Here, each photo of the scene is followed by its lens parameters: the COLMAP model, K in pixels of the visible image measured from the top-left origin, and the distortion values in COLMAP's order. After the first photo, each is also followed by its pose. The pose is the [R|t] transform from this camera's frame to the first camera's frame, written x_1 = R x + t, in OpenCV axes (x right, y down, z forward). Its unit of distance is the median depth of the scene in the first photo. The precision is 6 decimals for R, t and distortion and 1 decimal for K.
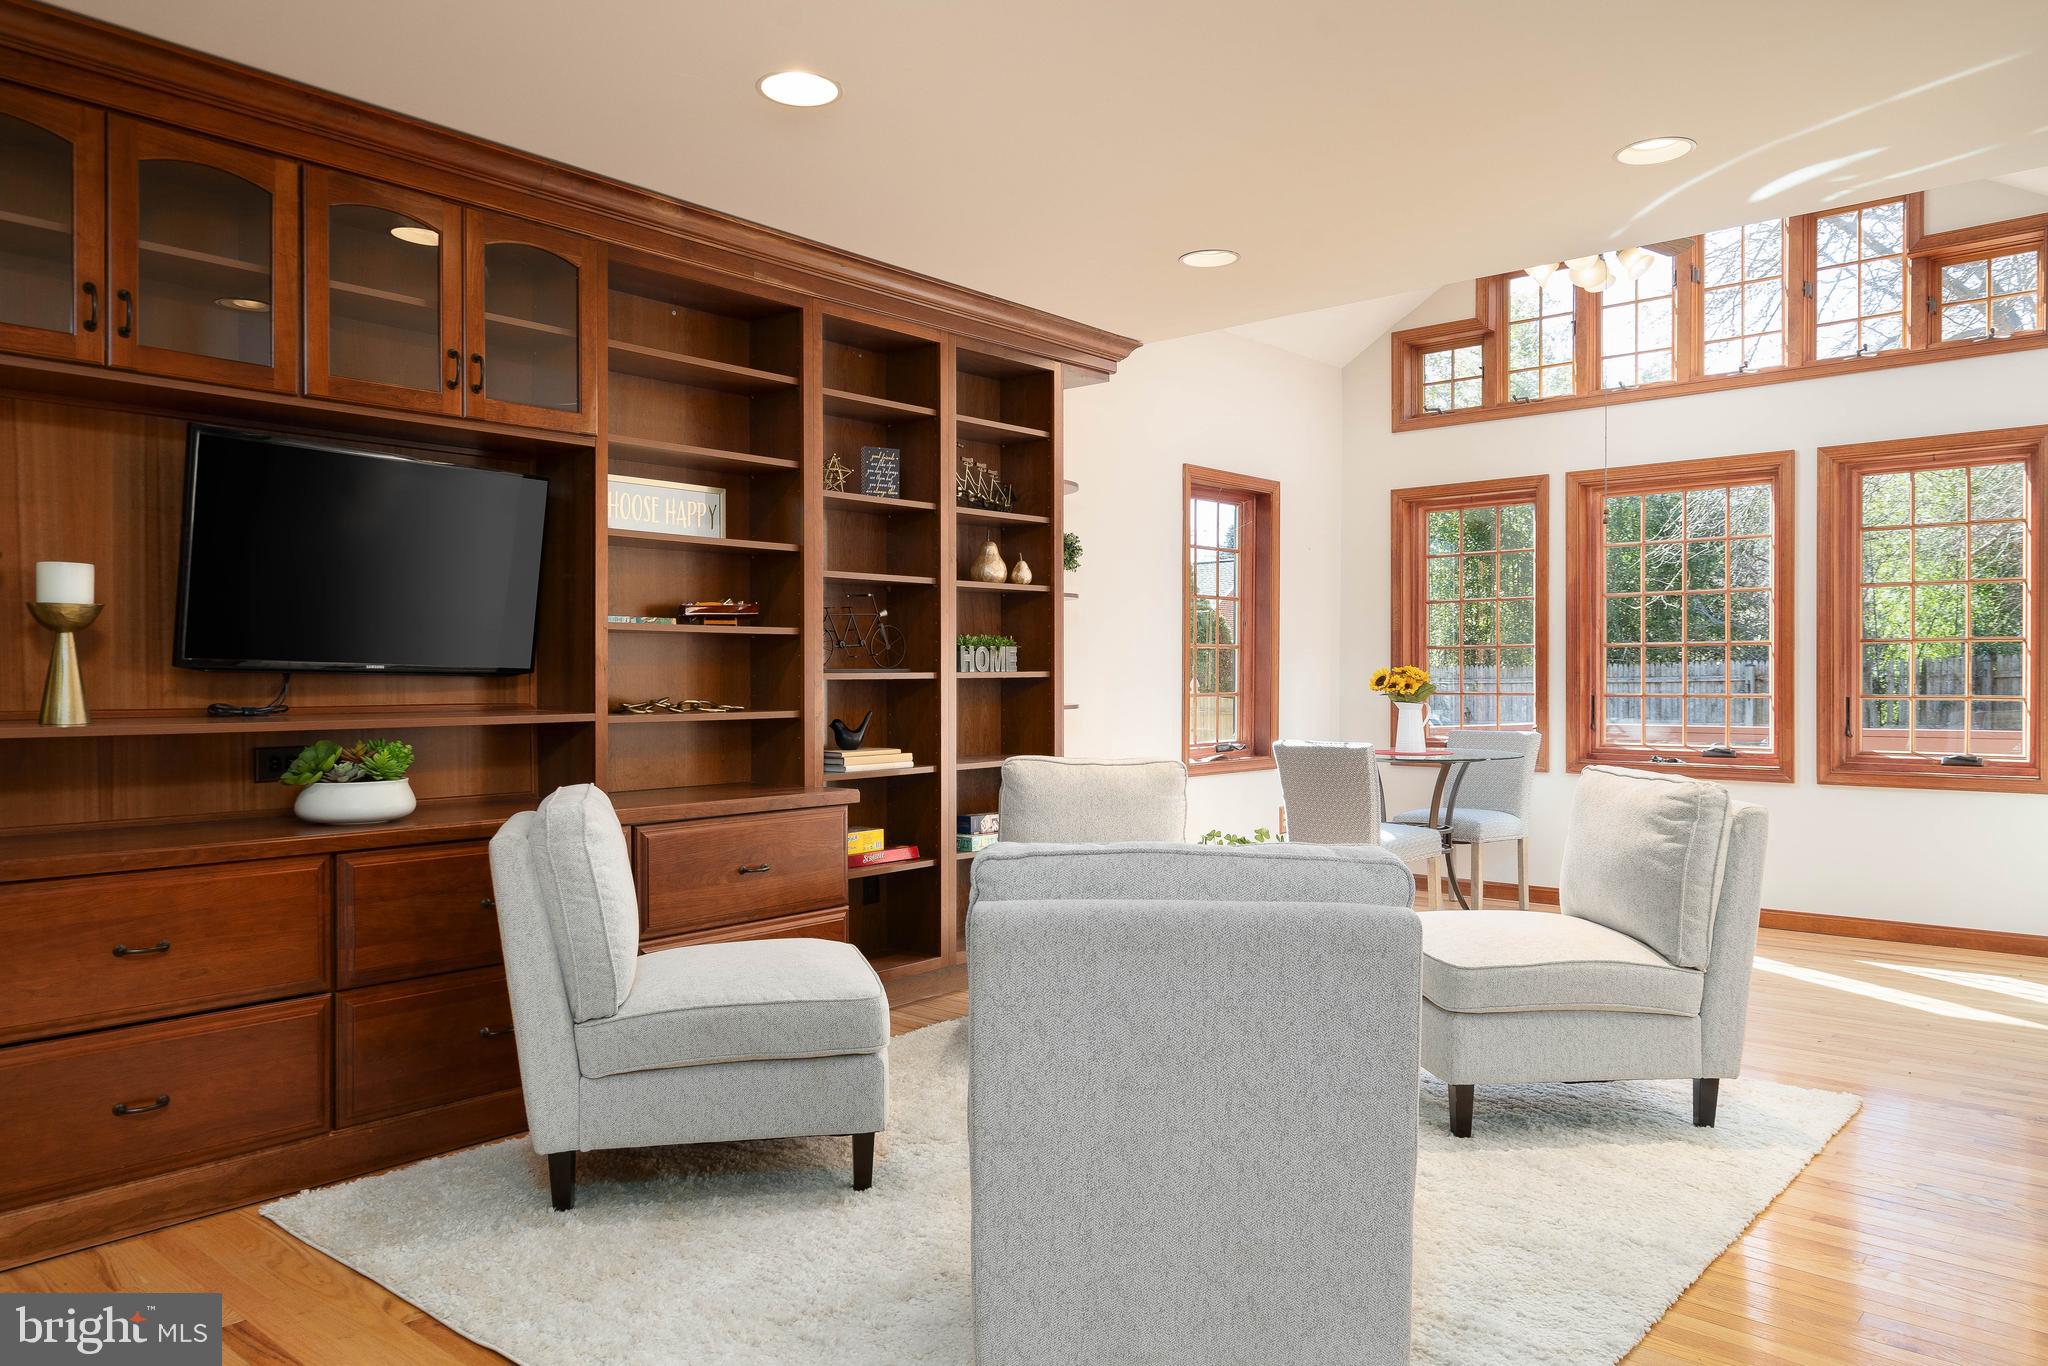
lens RADIAL K [[1399.8, 0, 1024.0], [0, 1399.8, 683.0], [0, 0, 1]] dist [0.002498, 0.000919]
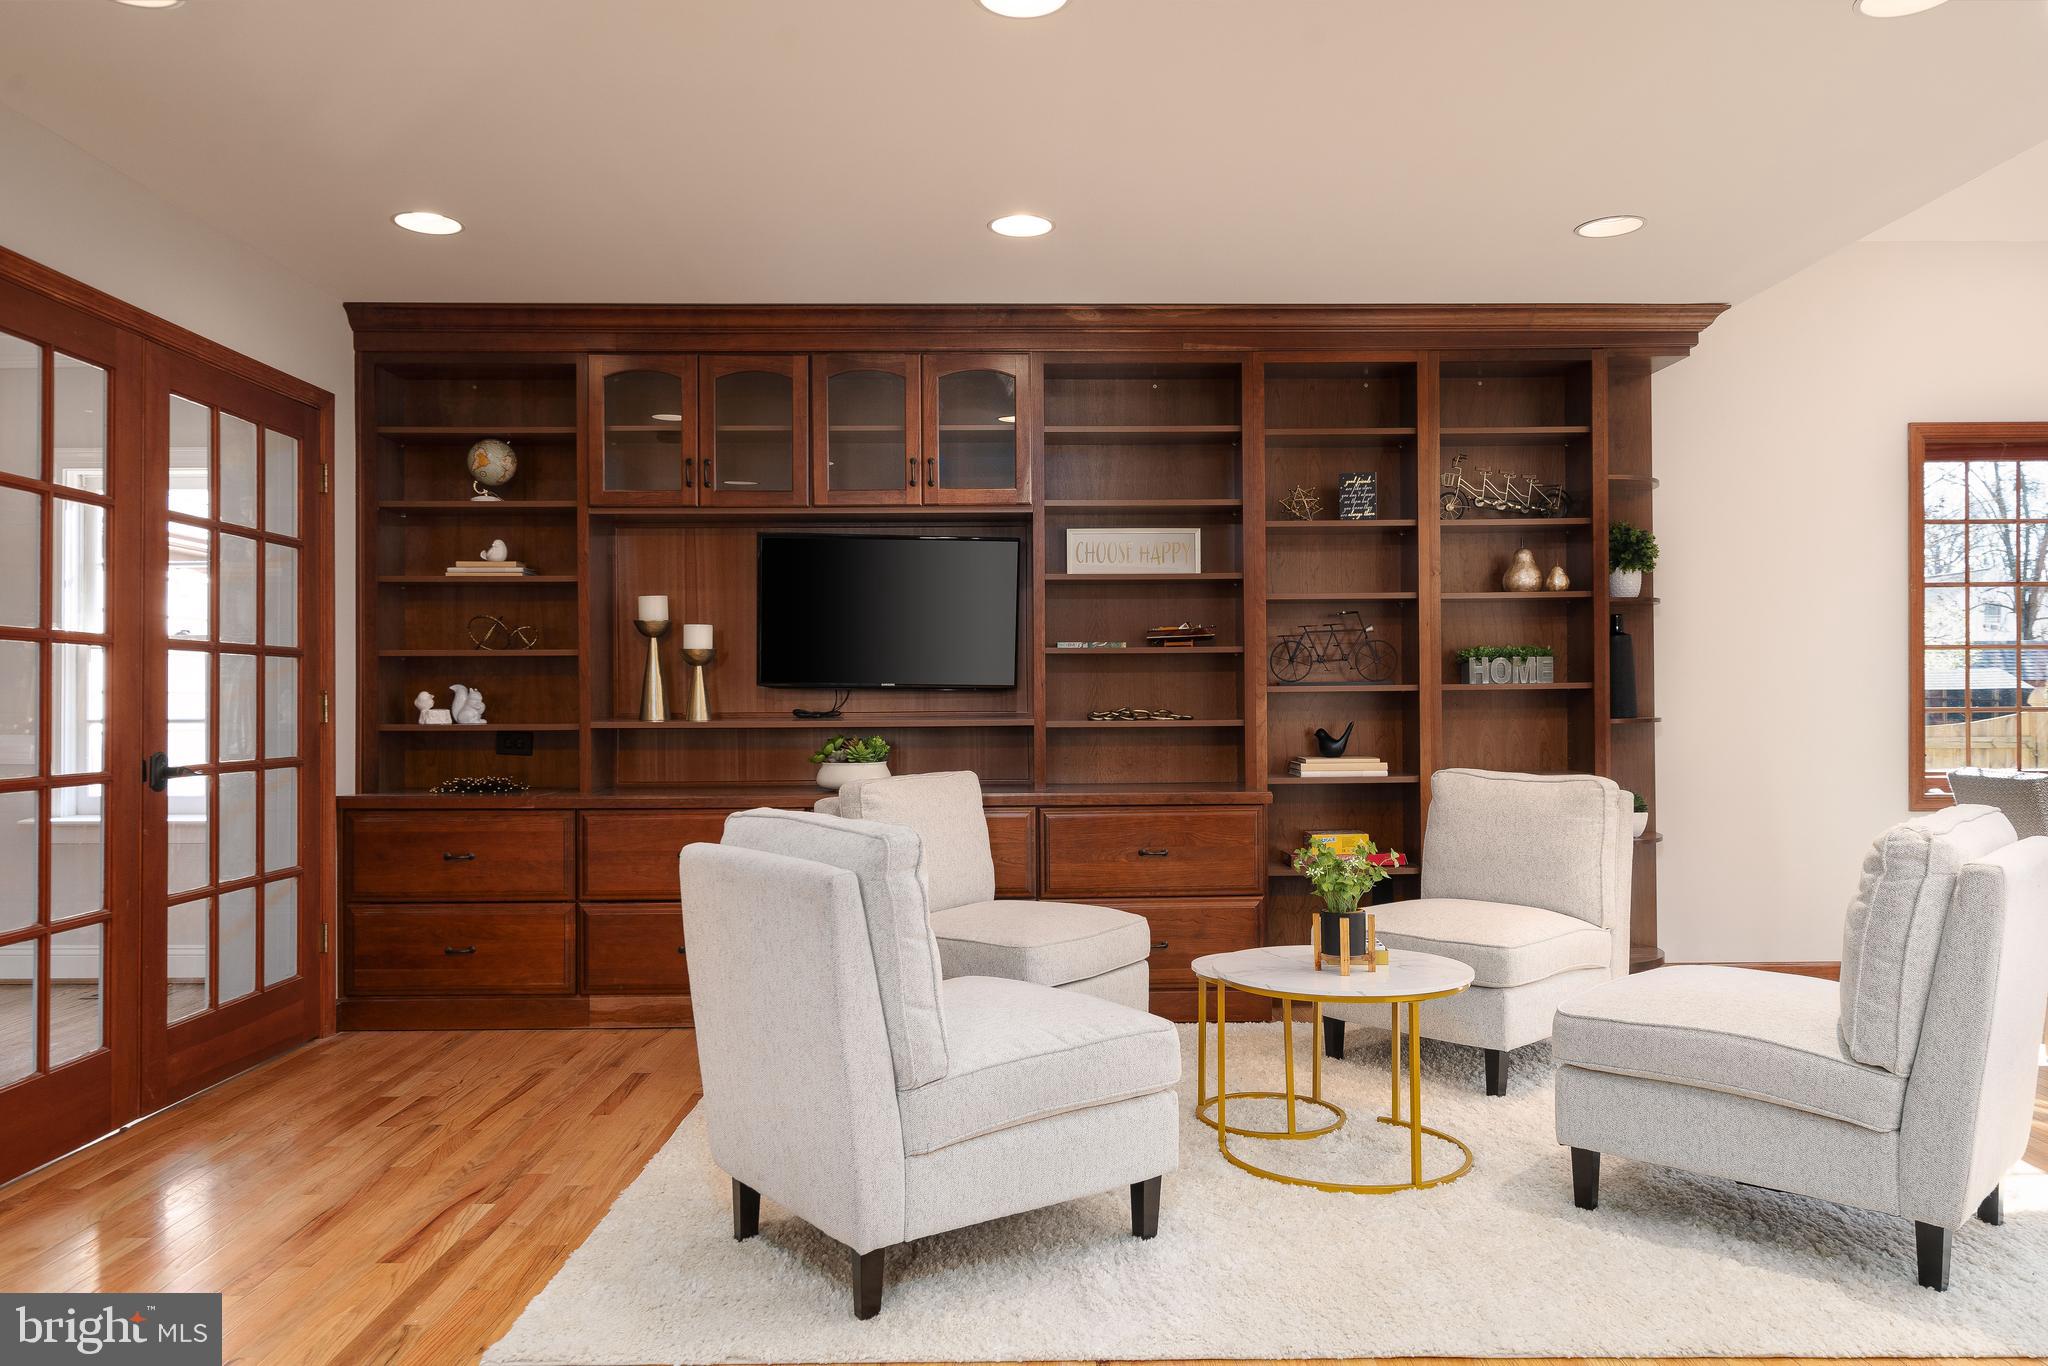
lens RADIAL K [[1437.2, 0, 1024.0], [0, 1437.2, 683.0], [0, 0, 1]] dist [0.003994, 0.000697]
pose [[0.666151, -0.007598, -0.745778, 0.695534], [0.001112, 0.999957, -0.009194, 0.000358], [0.745816, 0.005295, 0.666131, 0.118355]]
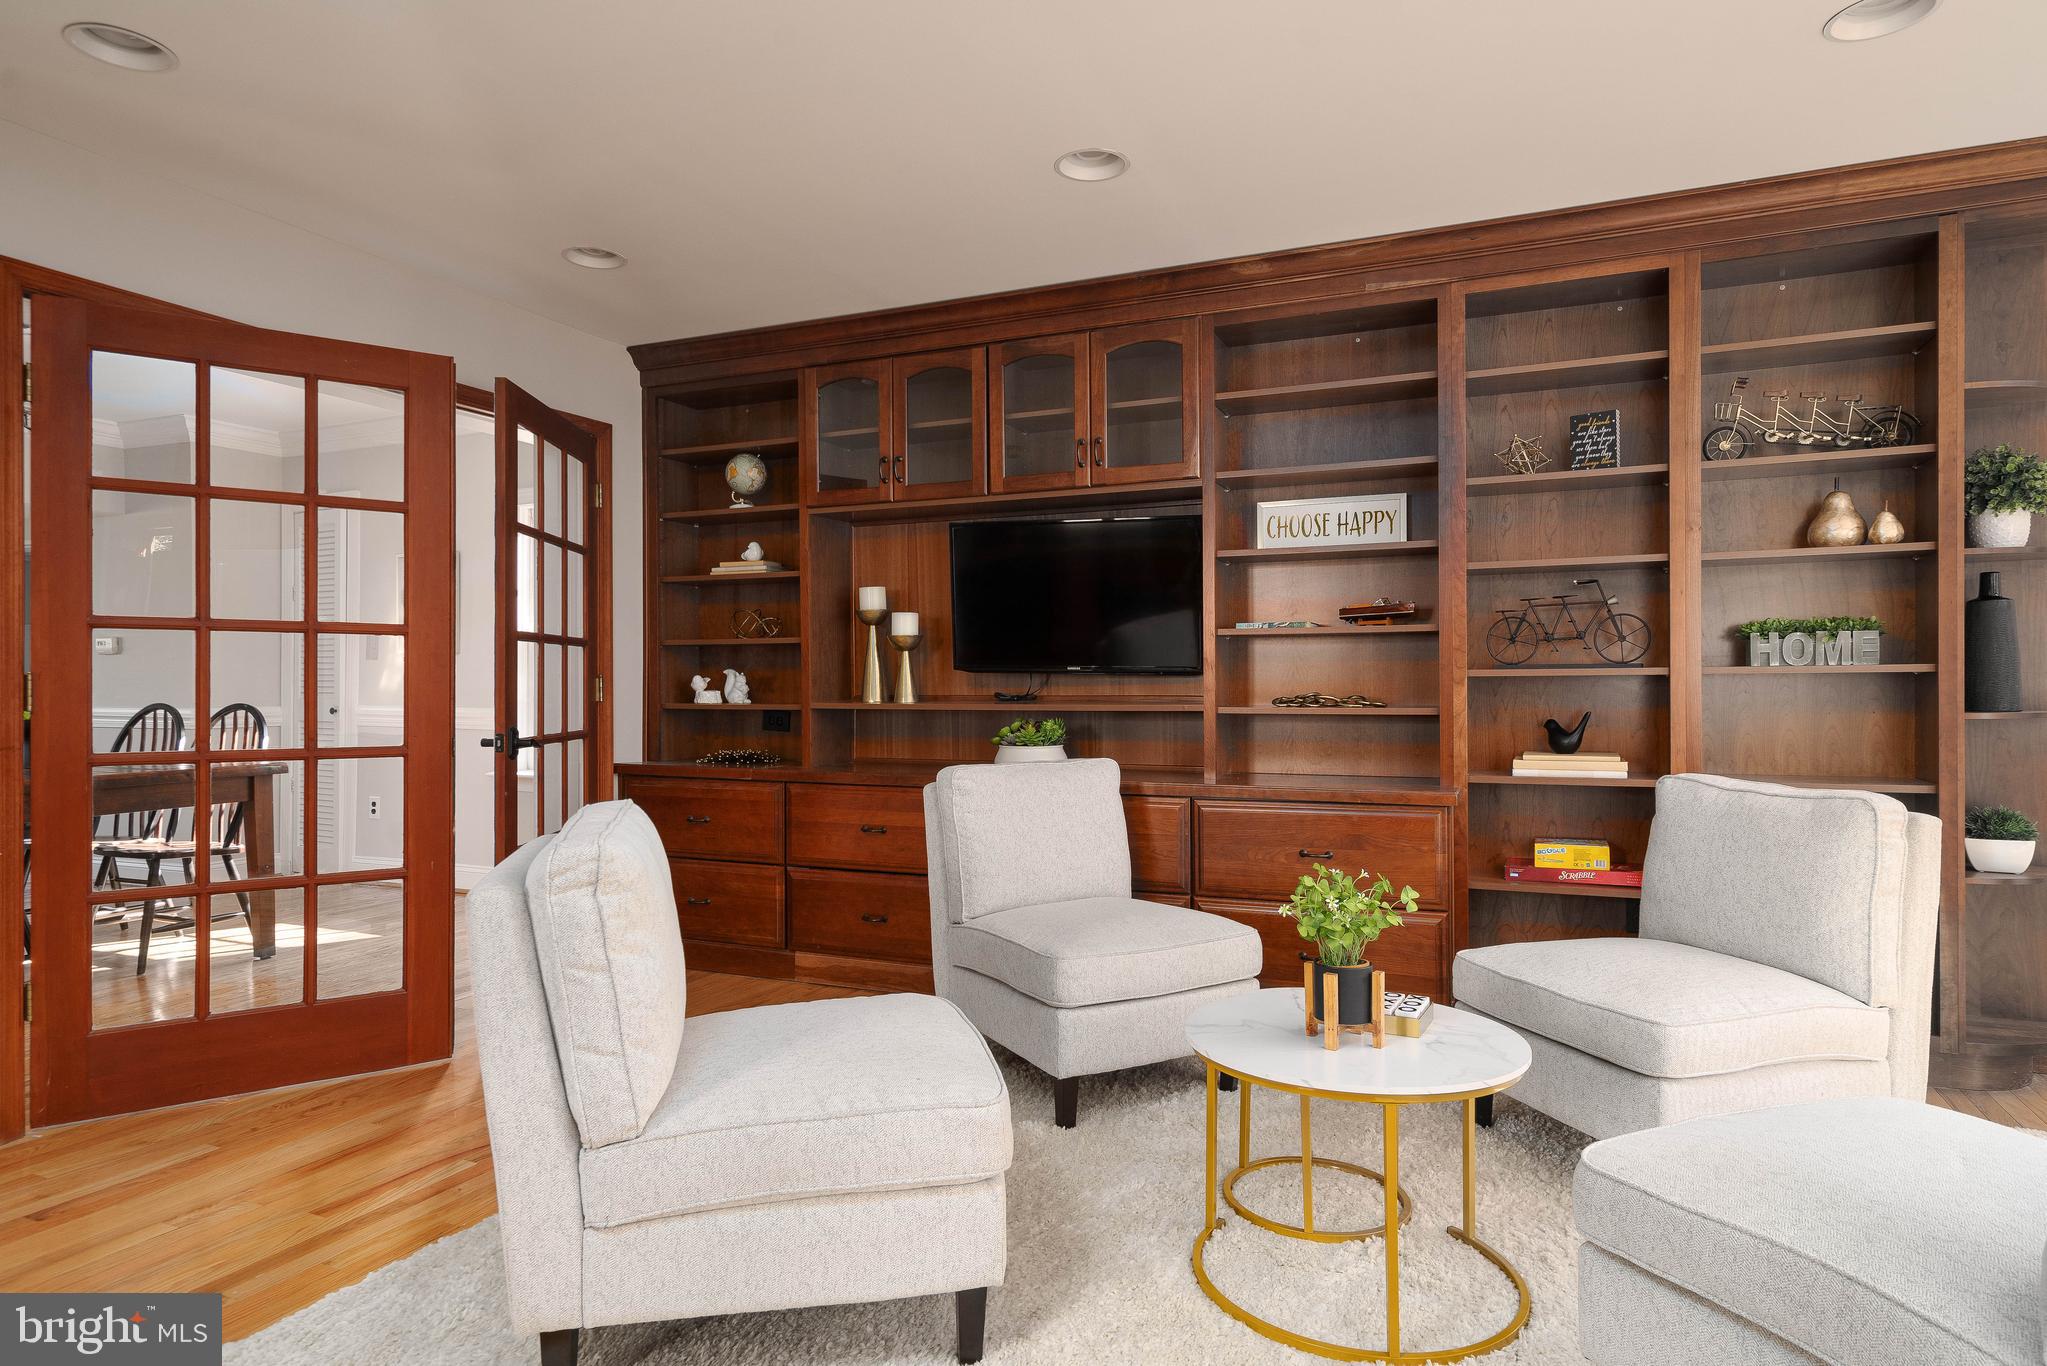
lens RADIAL K [[1179.1, 0, 1023.5], [0, 1179.1, 683.0], [0, 0, 1]] dist [0.012743, -0.000119]
pose [[0.296020, 0.003142, -0.955177, 0.649970], [-0.001028, 0.999995, 0.002970, -0.000326], [0.955181, 0.000103, 0.296022, 0.566699]]
